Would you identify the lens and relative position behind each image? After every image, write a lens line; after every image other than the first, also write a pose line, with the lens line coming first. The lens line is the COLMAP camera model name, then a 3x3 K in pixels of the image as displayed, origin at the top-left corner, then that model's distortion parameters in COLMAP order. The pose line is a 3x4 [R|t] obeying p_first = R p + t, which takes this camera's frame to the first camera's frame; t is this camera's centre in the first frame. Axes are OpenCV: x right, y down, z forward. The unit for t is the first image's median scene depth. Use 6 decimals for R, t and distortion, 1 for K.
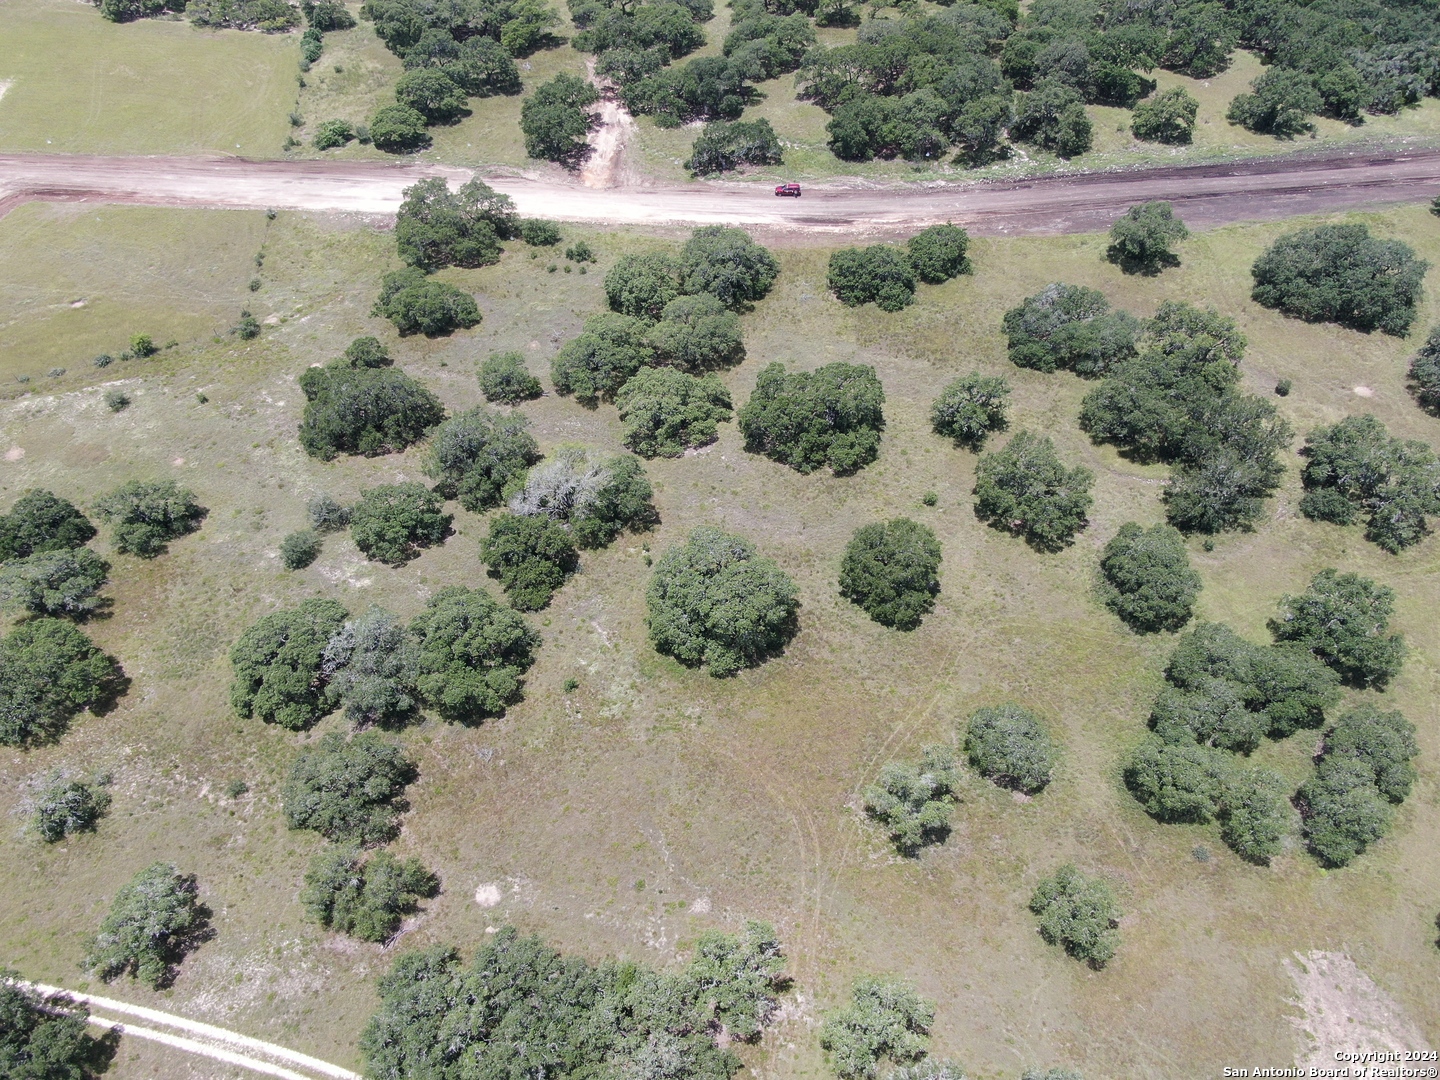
lens RADIAL K [[1029.7, 0, 720.0], [0, 1029.7, 542.3], [0, 0, 1]] dist [-0.019100, 0.009991]
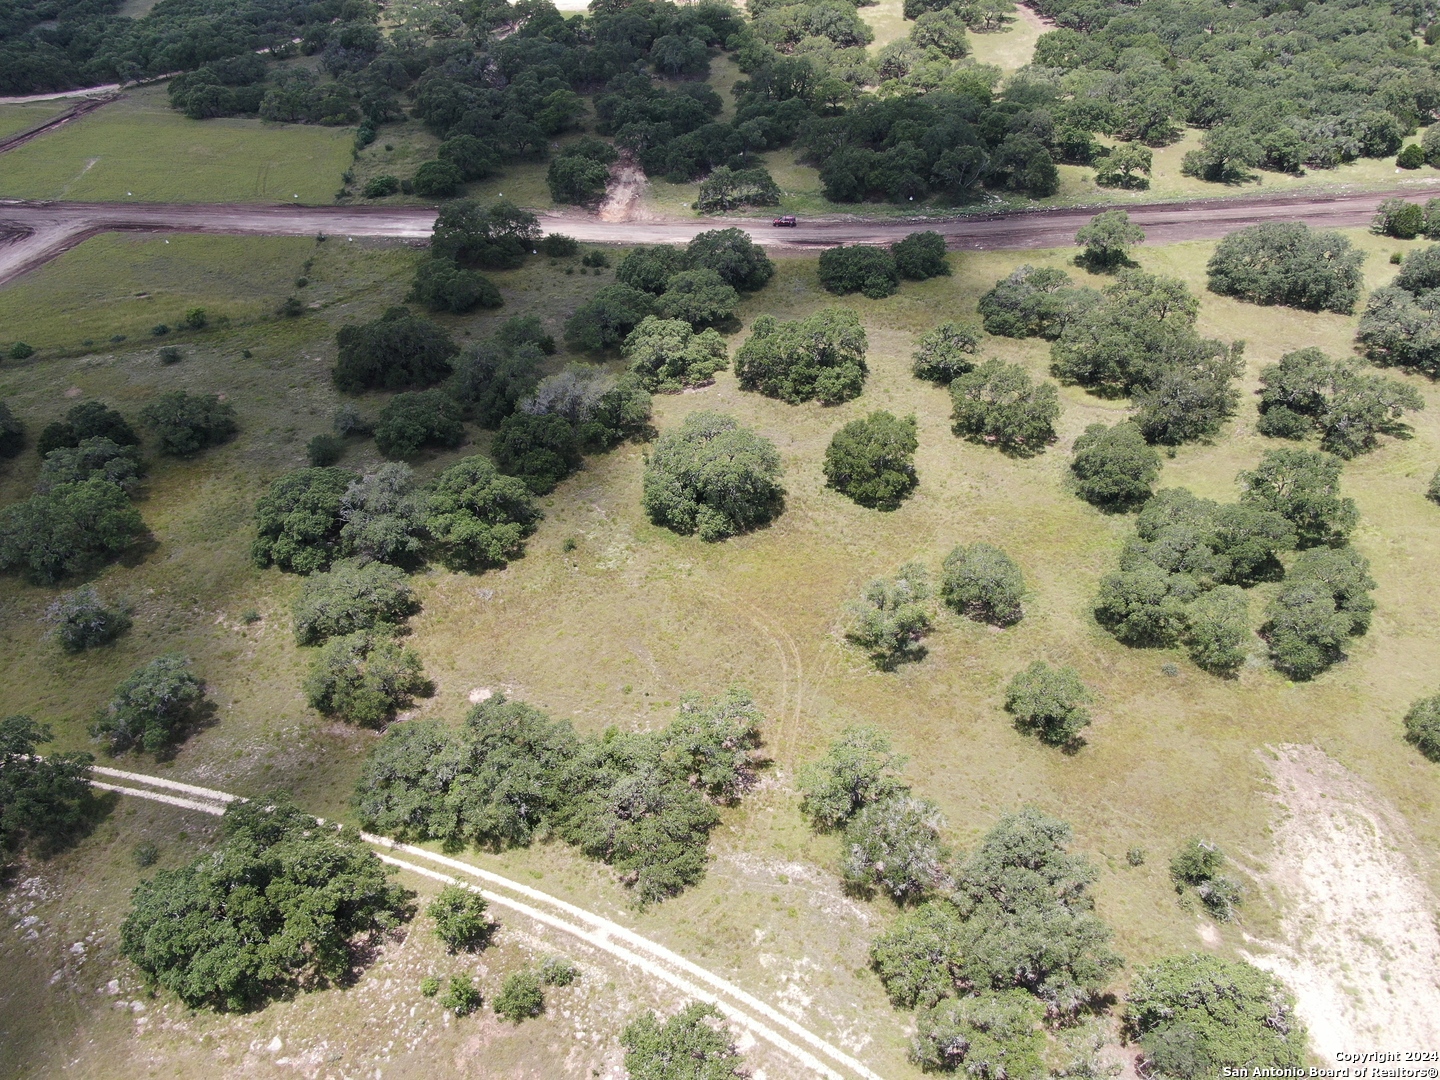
lens RADIAL K [[1029.7, 0, 727.4], [0, 1029.7, 572.4], [0, 0, 1]] dist [-0.019100, 0.009991]
pose [[0.999871, 0.001400, -0.016019, 0.031578], [-0.004277, 0.983472, -0.181008, 0.323317], [0.015501, 0.181053, 0.983351, -0.035277]]
